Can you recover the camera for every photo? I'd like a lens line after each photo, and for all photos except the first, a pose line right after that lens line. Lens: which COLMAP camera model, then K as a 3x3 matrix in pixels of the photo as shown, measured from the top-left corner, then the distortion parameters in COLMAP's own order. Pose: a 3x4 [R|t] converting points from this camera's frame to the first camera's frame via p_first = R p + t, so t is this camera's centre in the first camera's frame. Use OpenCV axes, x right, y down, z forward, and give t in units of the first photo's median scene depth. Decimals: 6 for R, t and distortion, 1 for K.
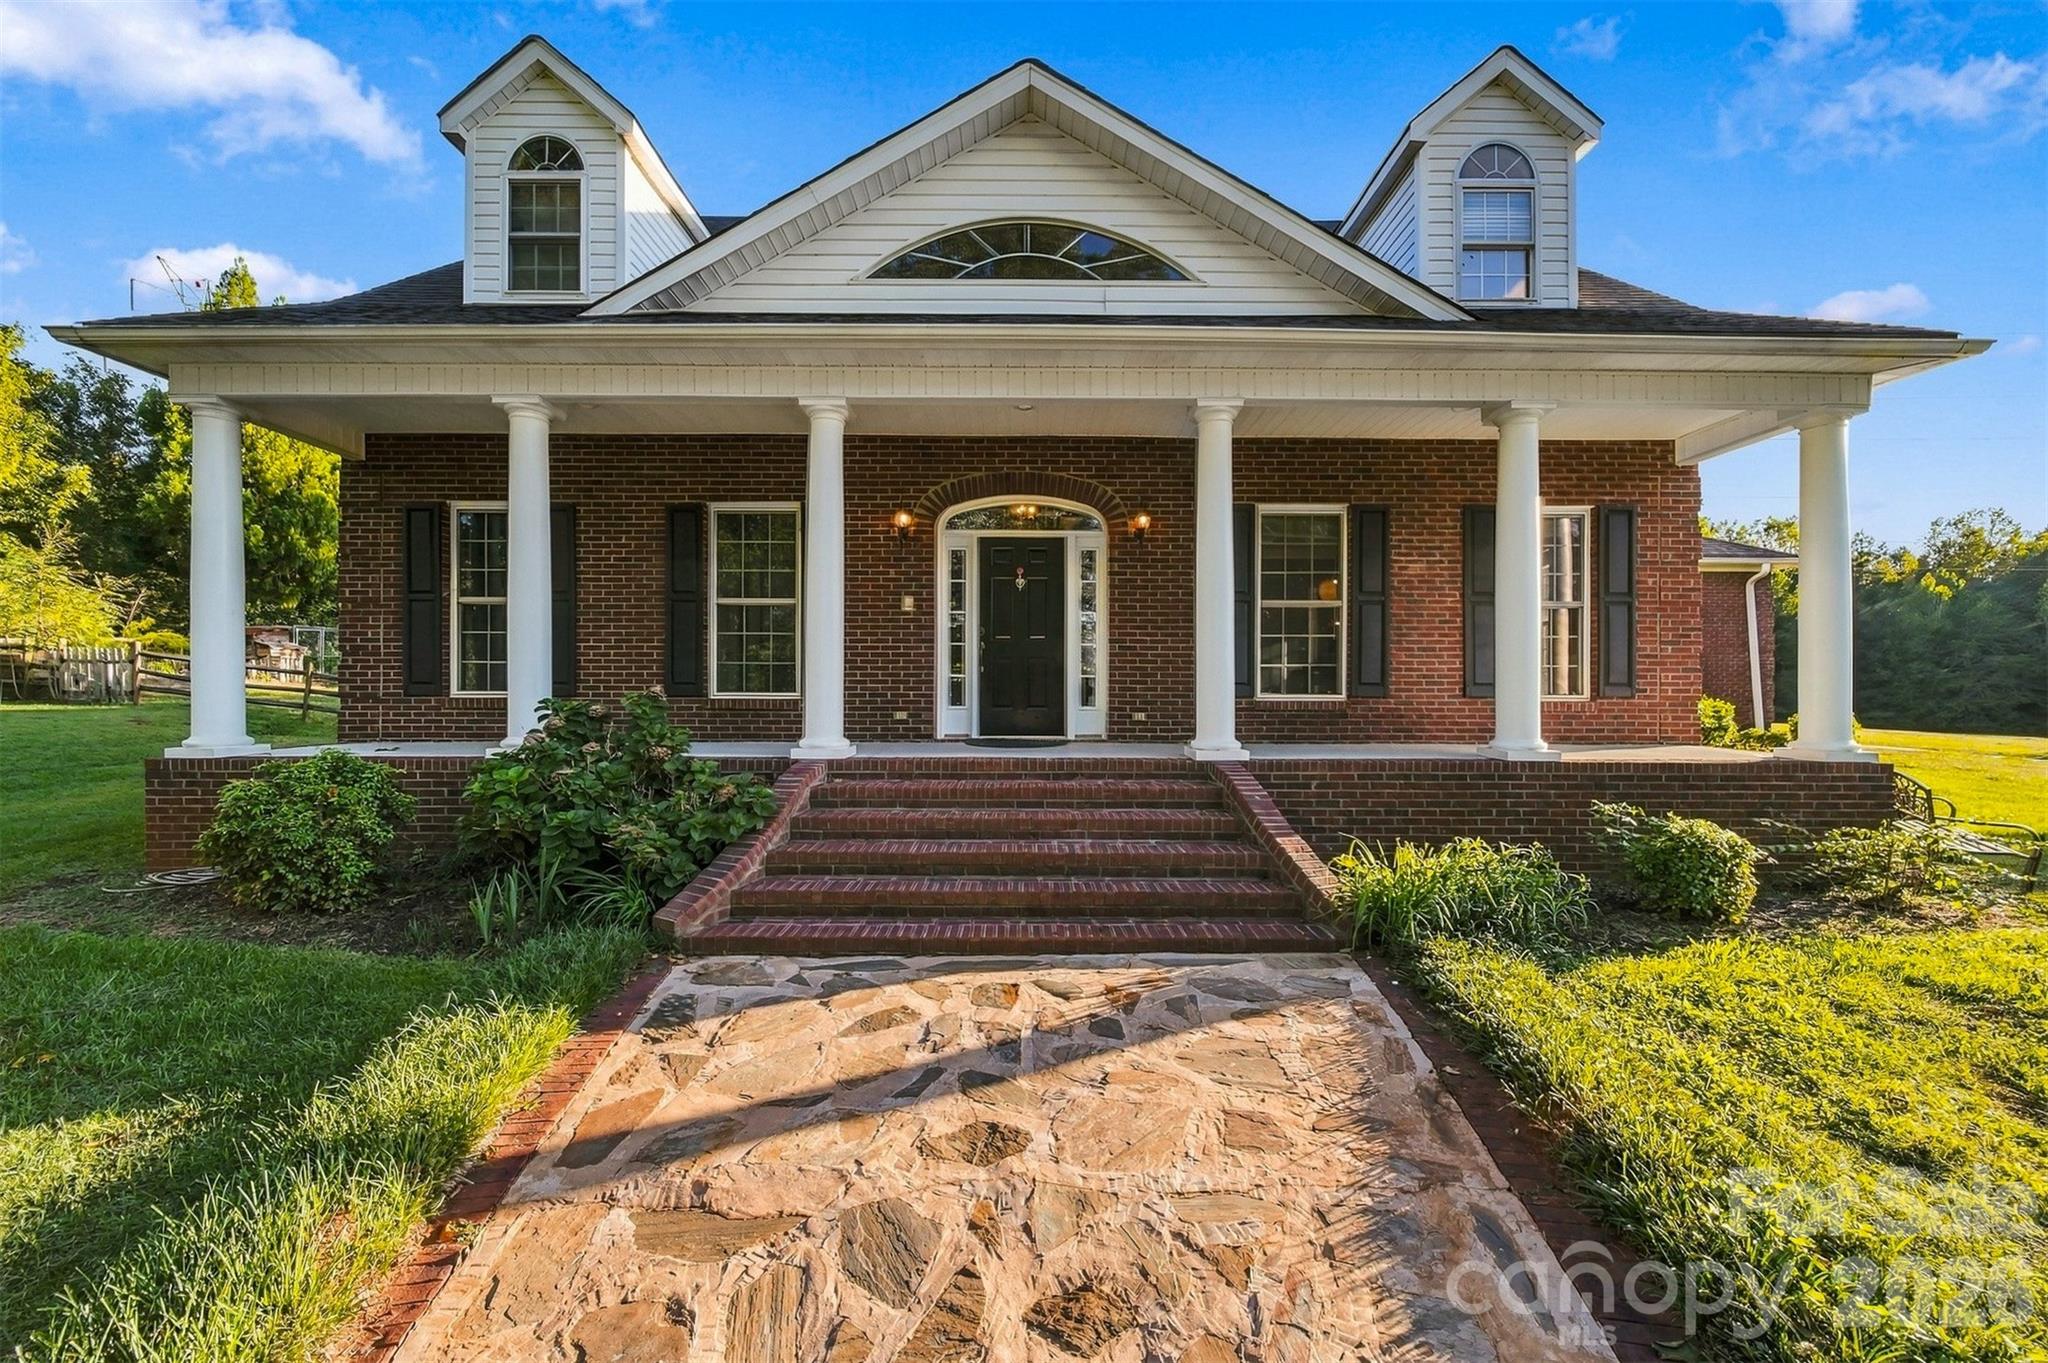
lens RADIAL K [[753.9, 0, 1024.0], [0, 753.9, 681.5], [0, 0, 1]] dist [-0.000407, 0.000106]
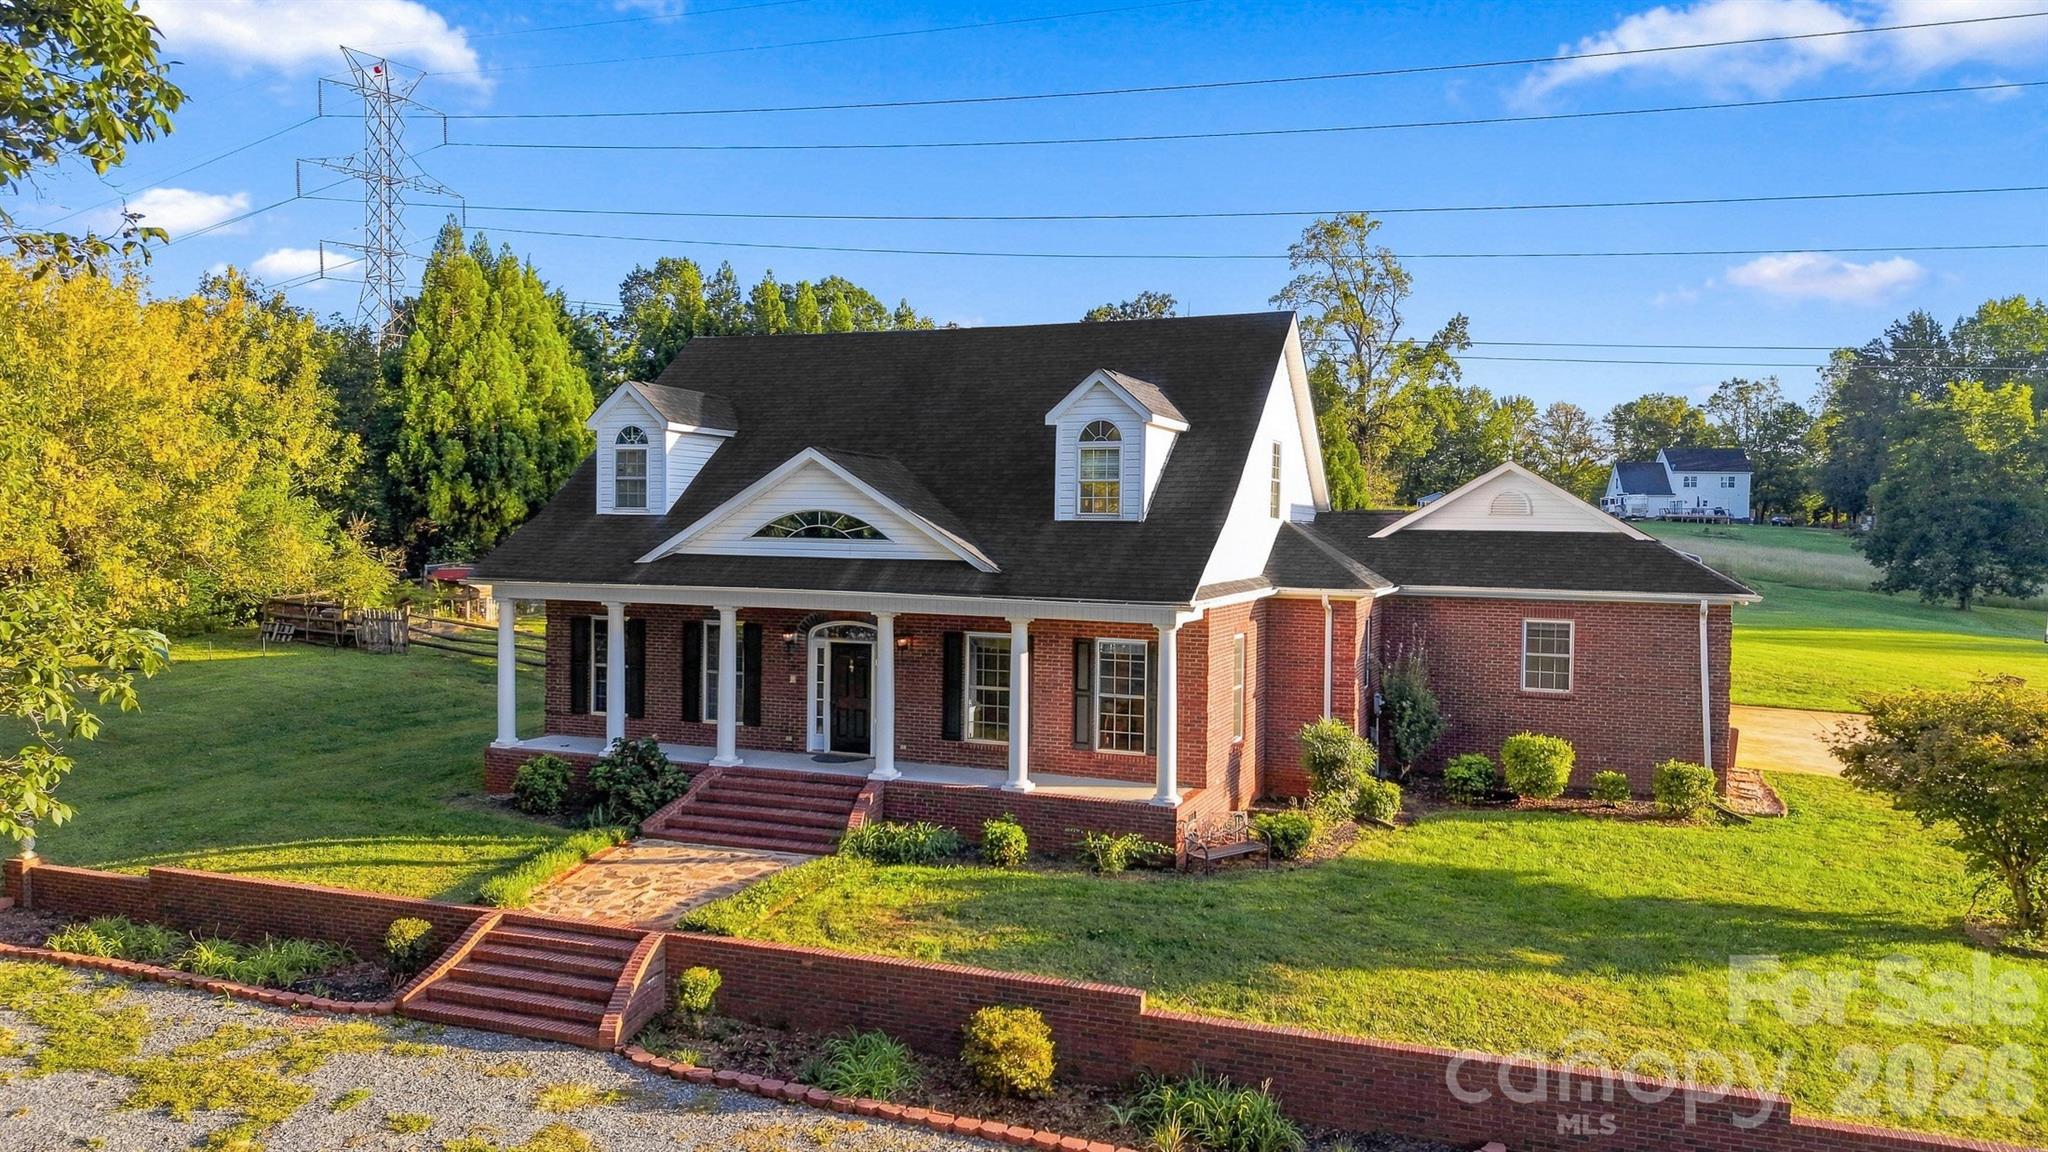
lens RADIAL K [[1349.3, 0, 1026.3], [0, 1349.3, 531.5], [0, 0, 1]] dist [0.003214, -0.000431]
pose [[0.932736, 0.010060, -0.360419, 2.461973], [-0.008559, 0.999947, 0.005760, -0.766023], [0.360458, -0.002288, 0.932773, -2.951174]]
